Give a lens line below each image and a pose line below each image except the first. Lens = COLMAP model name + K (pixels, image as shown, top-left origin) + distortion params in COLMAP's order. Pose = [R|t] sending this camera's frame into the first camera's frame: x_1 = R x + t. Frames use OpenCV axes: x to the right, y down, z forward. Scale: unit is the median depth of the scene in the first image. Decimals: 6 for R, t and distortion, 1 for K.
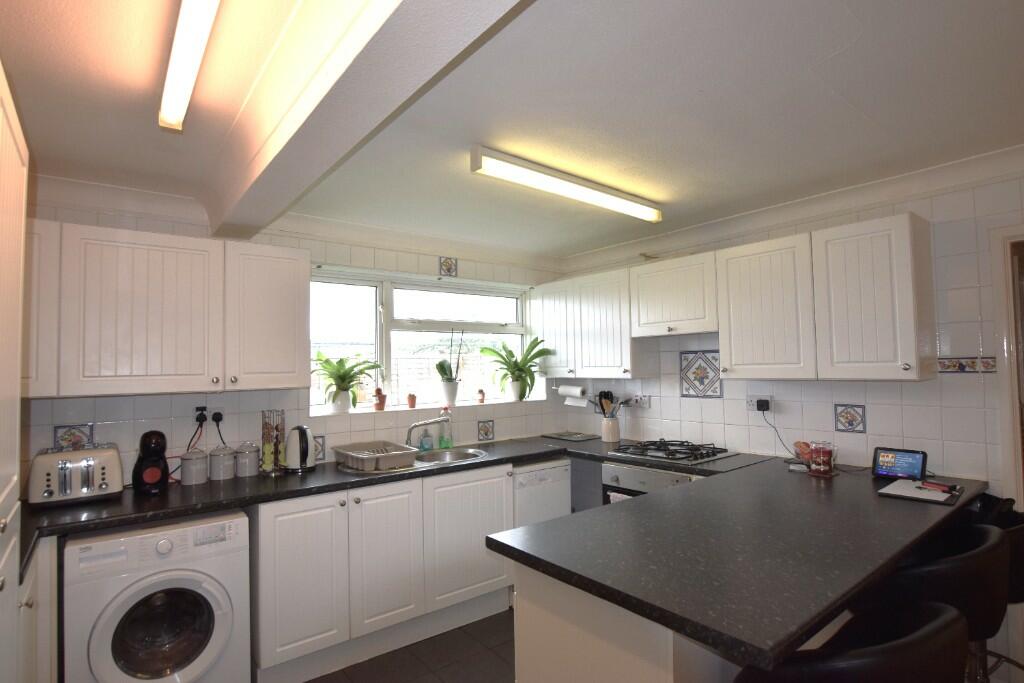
lens RADIAL K [[522.0, 0, 512.9], [0, 522.0, 347.2], [0, 0, 1]] dist [-0.032231, -0.000786]
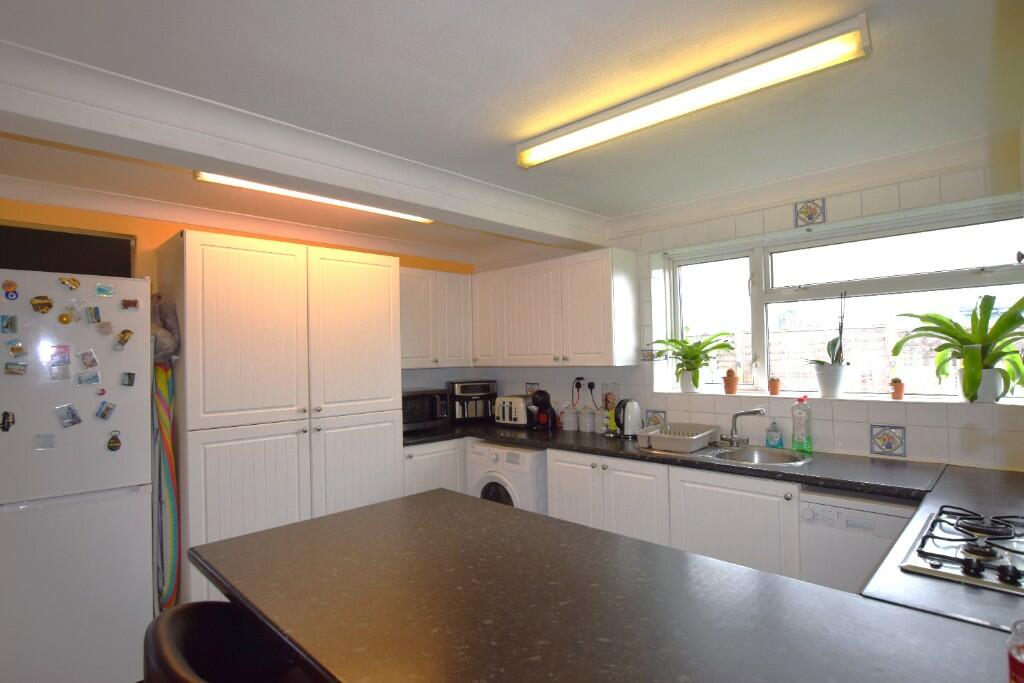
lens RADIAL K [[522.0, 0, 512.2], [0, 522.0, 339.5], [0, 0, 1]] dist [-0.032231, -0.000786]
pose [[0.115499, -0.015967, -0.993179, 0.594350], [0.053094, 0.998541, -0.009879, 0.014071], [0.991888, -0.051590, 0.116178, 0.503747]]
